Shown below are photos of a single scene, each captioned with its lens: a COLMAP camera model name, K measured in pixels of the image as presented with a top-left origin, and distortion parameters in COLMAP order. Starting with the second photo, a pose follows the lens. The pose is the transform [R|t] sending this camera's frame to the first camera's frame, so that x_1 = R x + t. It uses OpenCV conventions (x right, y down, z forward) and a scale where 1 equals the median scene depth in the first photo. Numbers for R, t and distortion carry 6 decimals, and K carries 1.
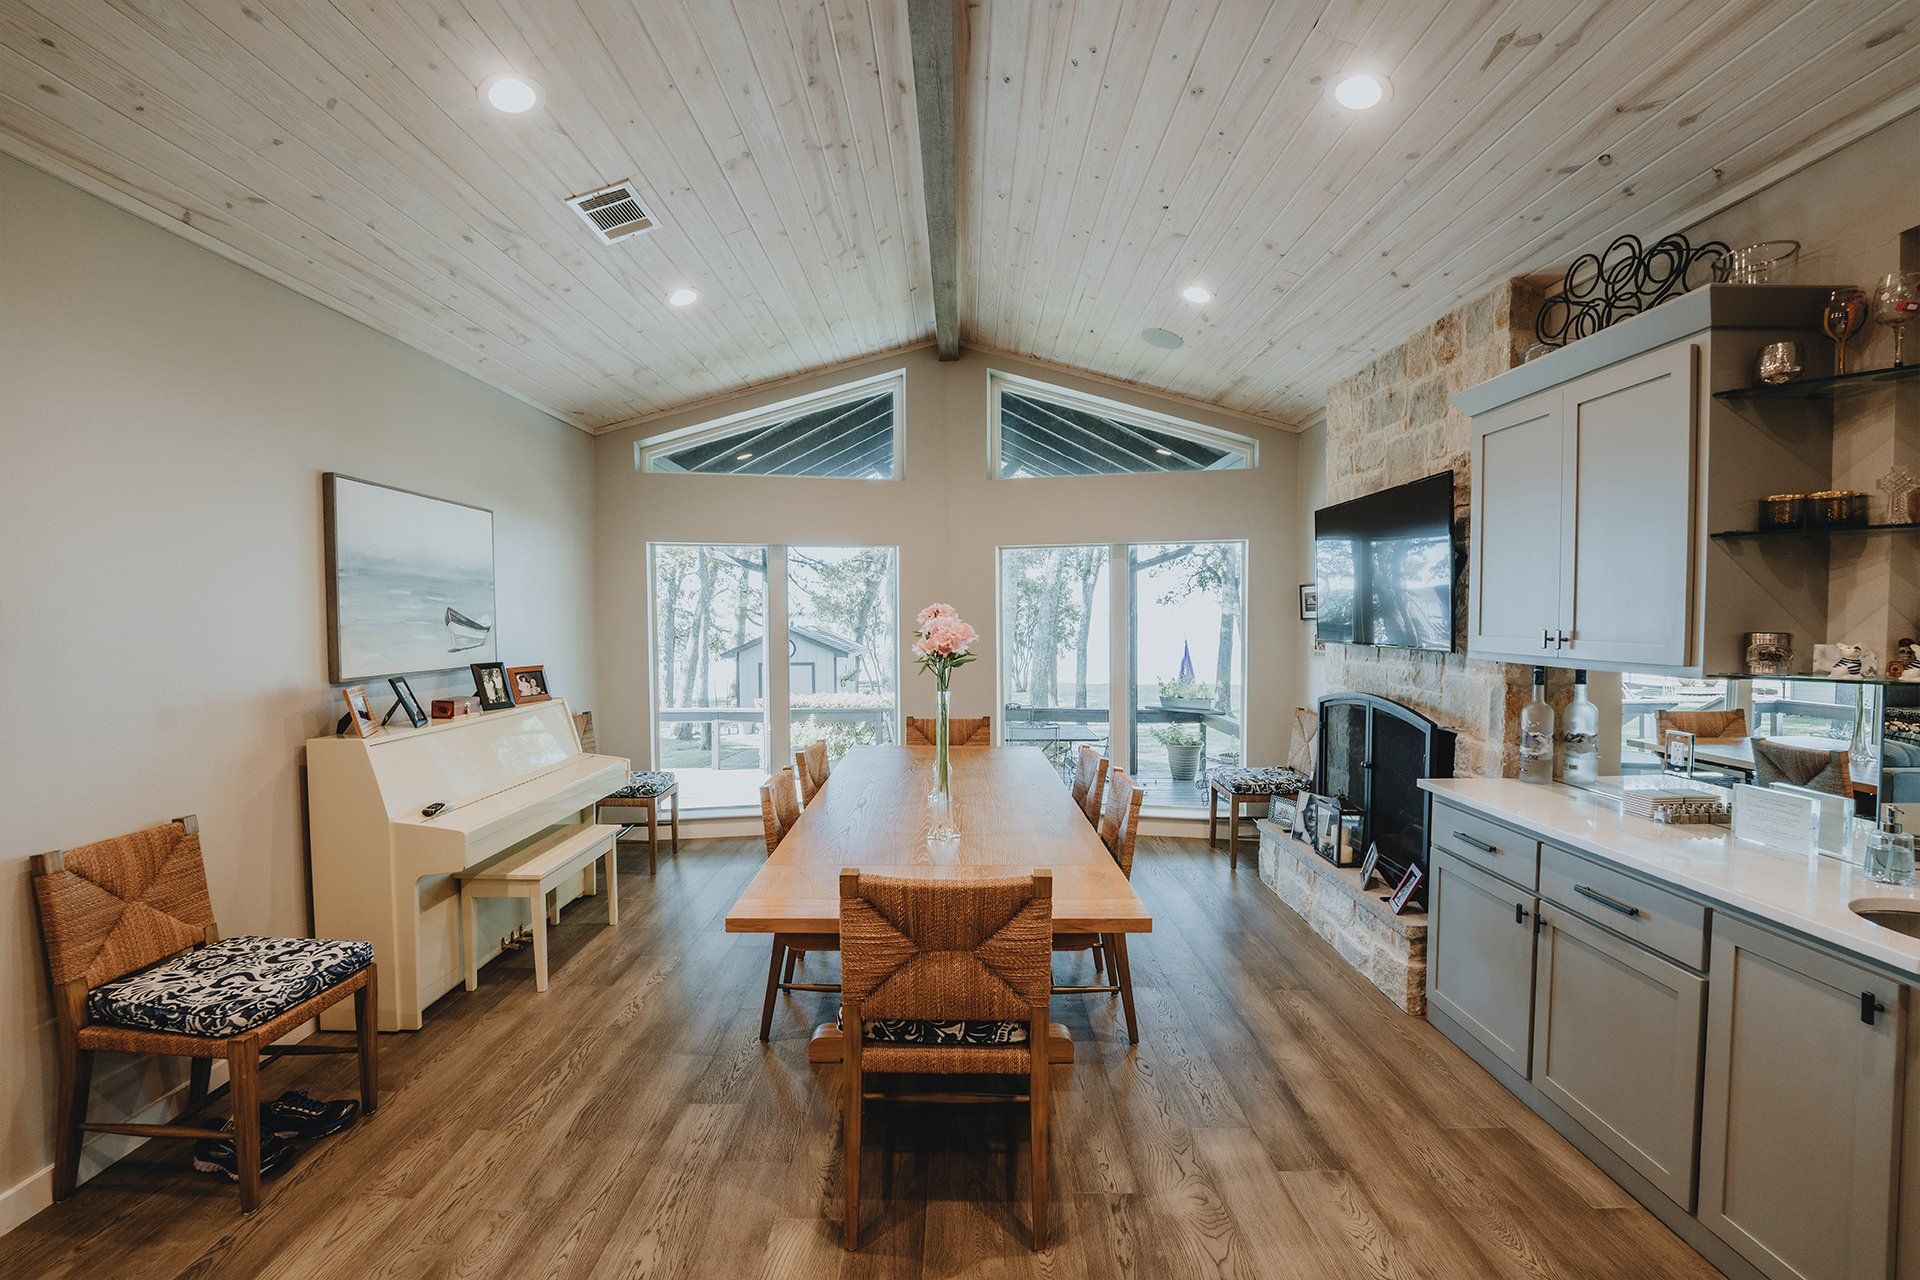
lens RADIAL K [[764.5, 0, 949.5], [0, 764.5, 644.8], [0, 0, 1]] dist [-0.021421, 0.000166]
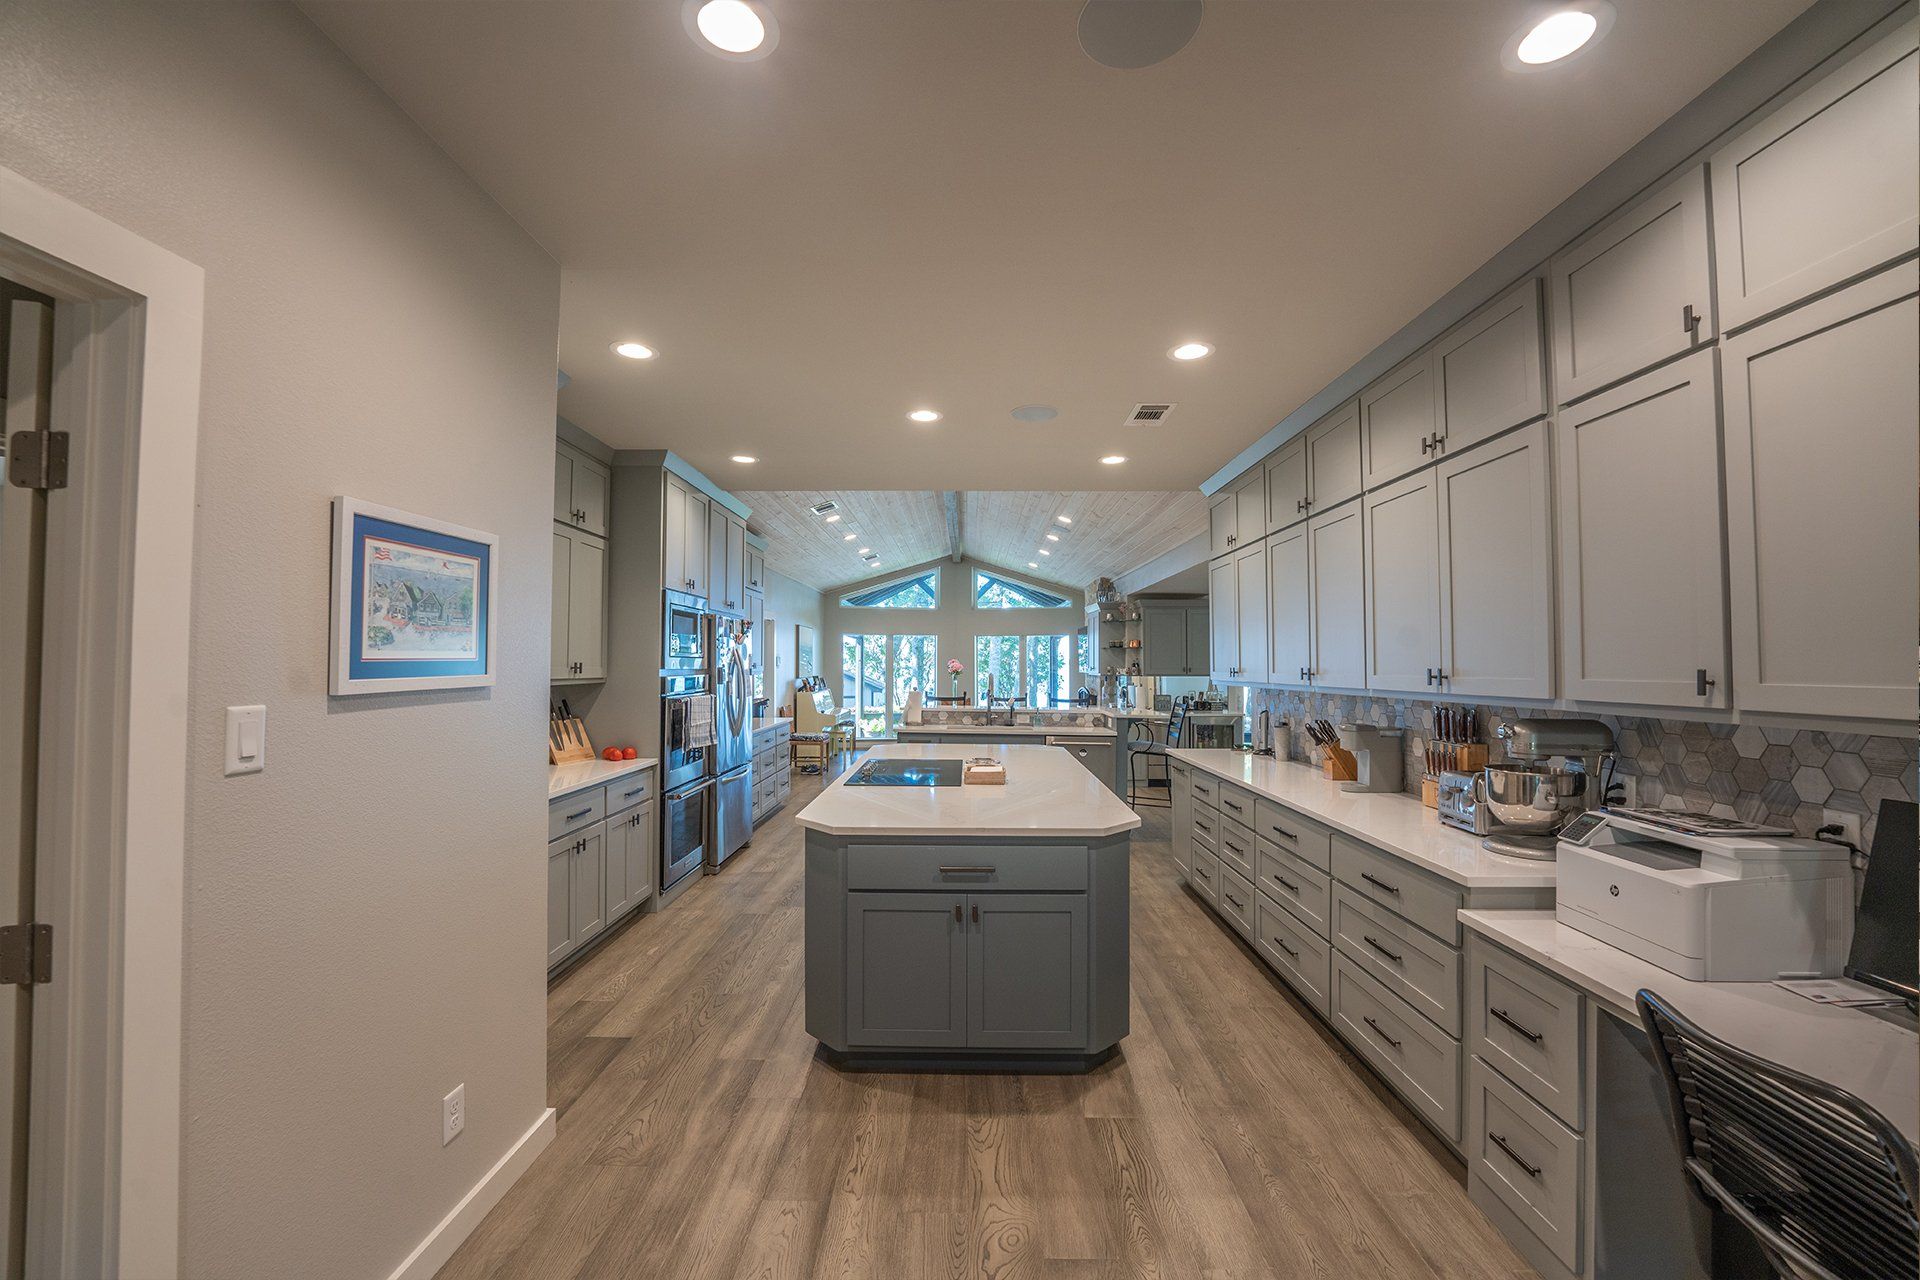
lens RADIAL K [[764.5, 0, 949.5], [0, 764.5, 644.8], [0, 0, 1]] dist [-0.021421, 0.000166]
pose [[0.999962, -0.001389, -0.008559, -0.003459], [0.000917, 0.998488, -0.054959, 0.048840], [0.008622, 0.054949, 0.998452, -1.659468]]
